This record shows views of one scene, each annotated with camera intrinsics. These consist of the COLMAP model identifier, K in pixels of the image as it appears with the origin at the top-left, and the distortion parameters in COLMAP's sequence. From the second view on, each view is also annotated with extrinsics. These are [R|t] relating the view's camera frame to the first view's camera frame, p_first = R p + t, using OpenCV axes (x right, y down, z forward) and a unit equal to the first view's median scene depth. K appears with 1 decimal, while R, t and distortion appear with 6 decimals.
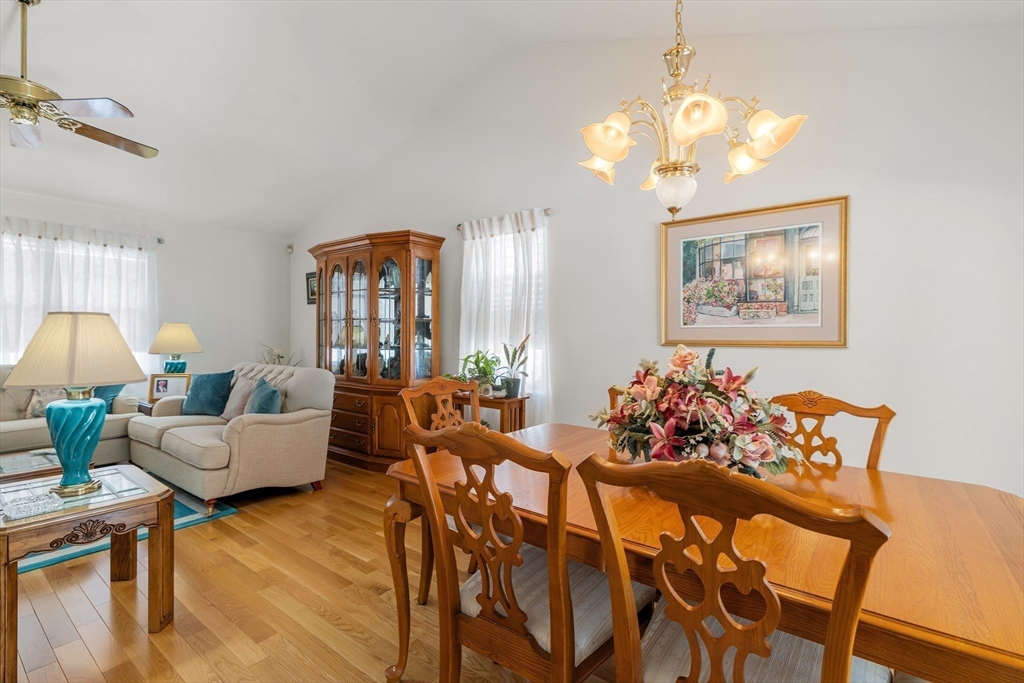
lens RADIAL K [[470.0, 0, 512.4], [0, 470.0, 342.0], [0, 0, 1]] dist [0.008488, -0.001529]
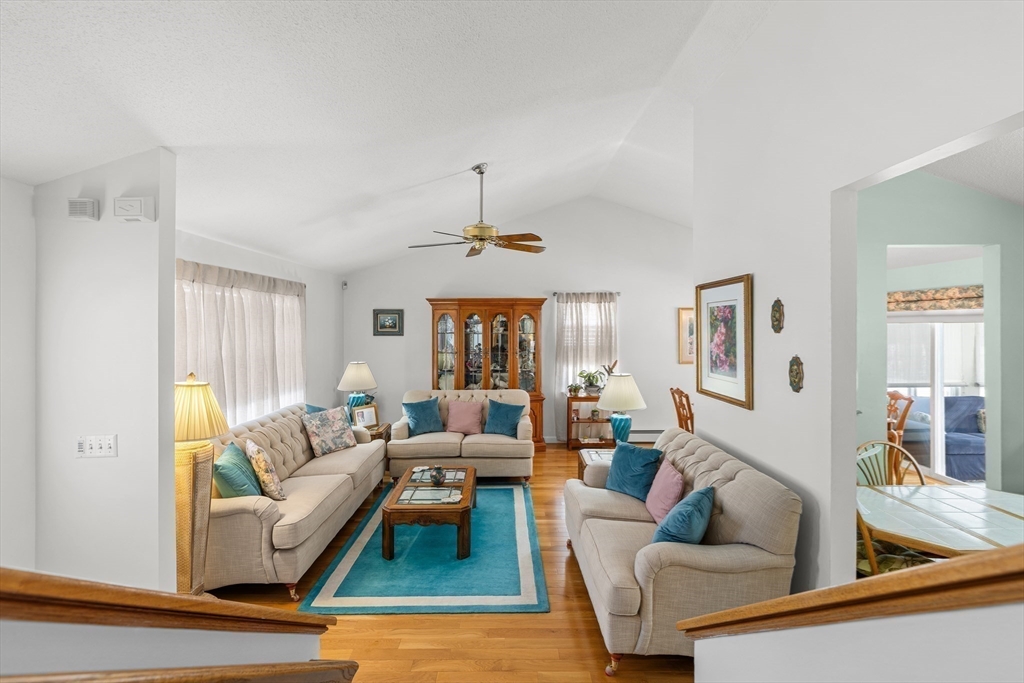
lens RADIAL K [[469.1, 0, 511.3], [0, 469.1, 331.5], [0, 0, 1]] dist [-0.002615, 0.000033]
pose [[0.799506, -0.018103, 0.600386, -1.374788], [0.018257, 0.999816, 0.005834, -0.144848], [-0.600381, 0.006297, 0.799689, -0.224872]]
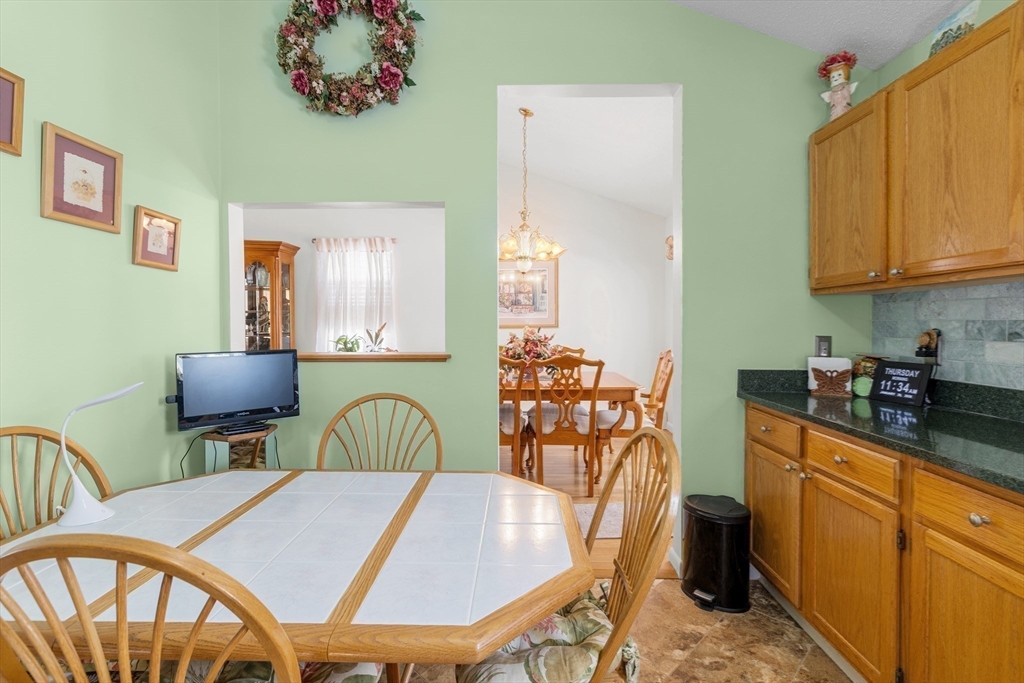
lens RADIAL K [[470.0, 0, 509.2], [0, 470.0, 330.9], [0, 0, 1]] dist [0.008488, -0.001529]
pose [[0.814008, -0.016091, 0.580631, -0.495187], [0.016074, 0.999857, 0.005174, 0.006928], [-0.580631, 0.005121, 0.814150, -0.417238]]
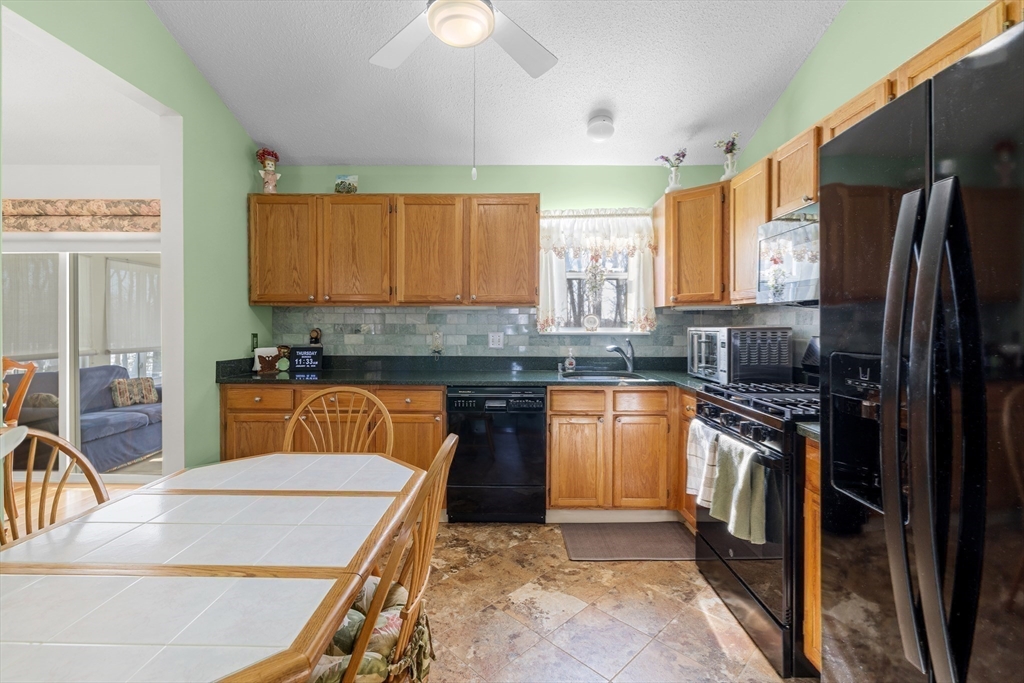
lens RADIAL K [[470.0, 0, 508.4], [0, 470.0, 321.8], [0, 0, 1]] dist [0.008488, -0.001529]
pose [[-0.571541, -0.007971, 0.820535, -0.807047], [0.002682, 0.999929, 0.011582, -0.007667], [-0.820569, 0.008820, -0.571479, -0.048838]]
